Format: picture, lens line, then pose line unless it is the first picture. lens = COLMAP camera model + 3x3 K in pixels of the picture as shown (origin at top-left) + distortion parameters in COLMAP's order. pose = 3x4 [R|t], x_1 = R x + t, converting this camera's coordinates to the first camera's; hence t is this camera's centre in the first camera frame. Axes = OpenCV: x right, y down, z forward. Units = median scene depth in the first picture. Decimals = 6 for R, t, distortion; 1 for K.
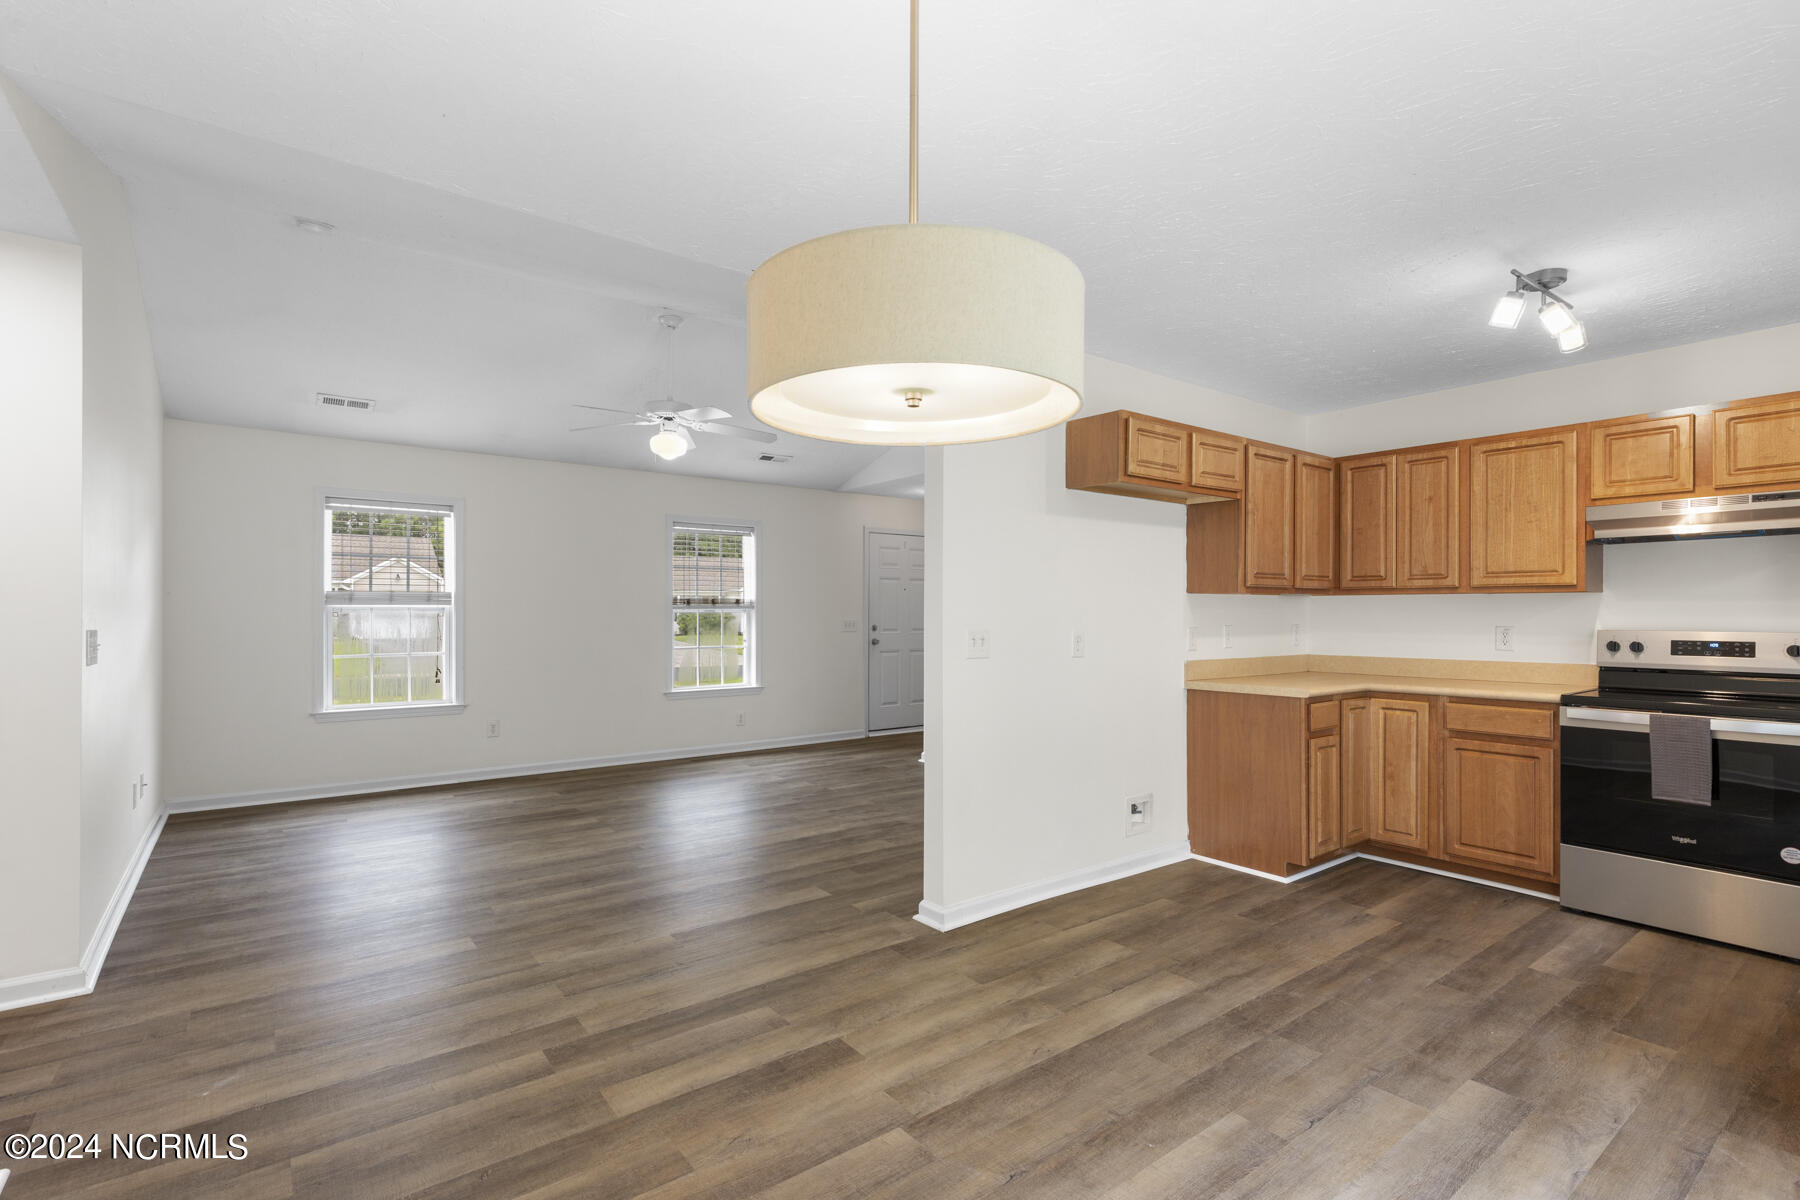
lens RADIAL K [[807.4, 0, 905.0], [0, 807.4, 609.4], [0, 0, 1]] dist [0.001402, 0.000058]
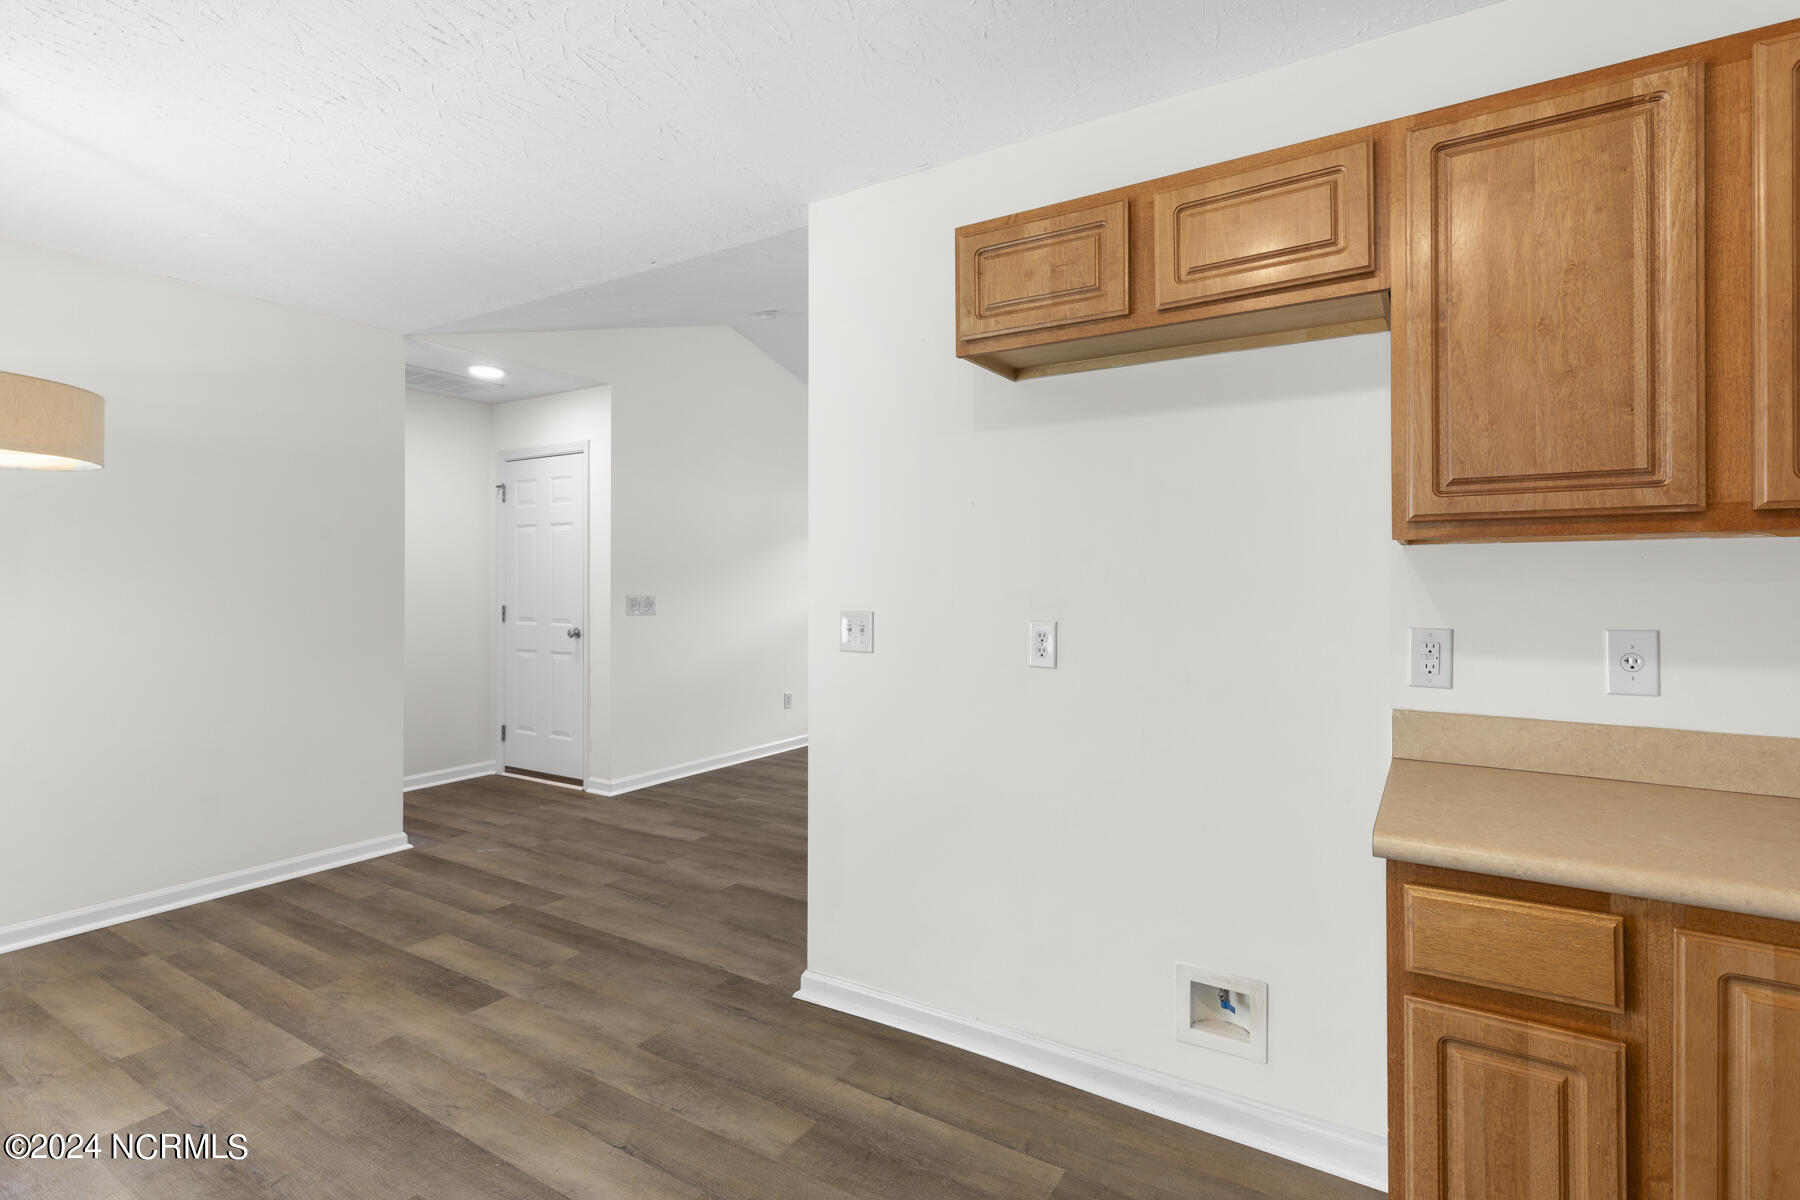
lens RADIAL K [[842.2, 0, 984.3], [0, 842.2, 578.4], [0, 0, 1]] dist [0.002152, 0.000717]
pose [[0.394625, -0.006627, -0.918818, 0.753334], [0.004249, 0.999976, -0.005388, -0.001732], [0.918832, -0.001778, 0.394644, 0.729174]]
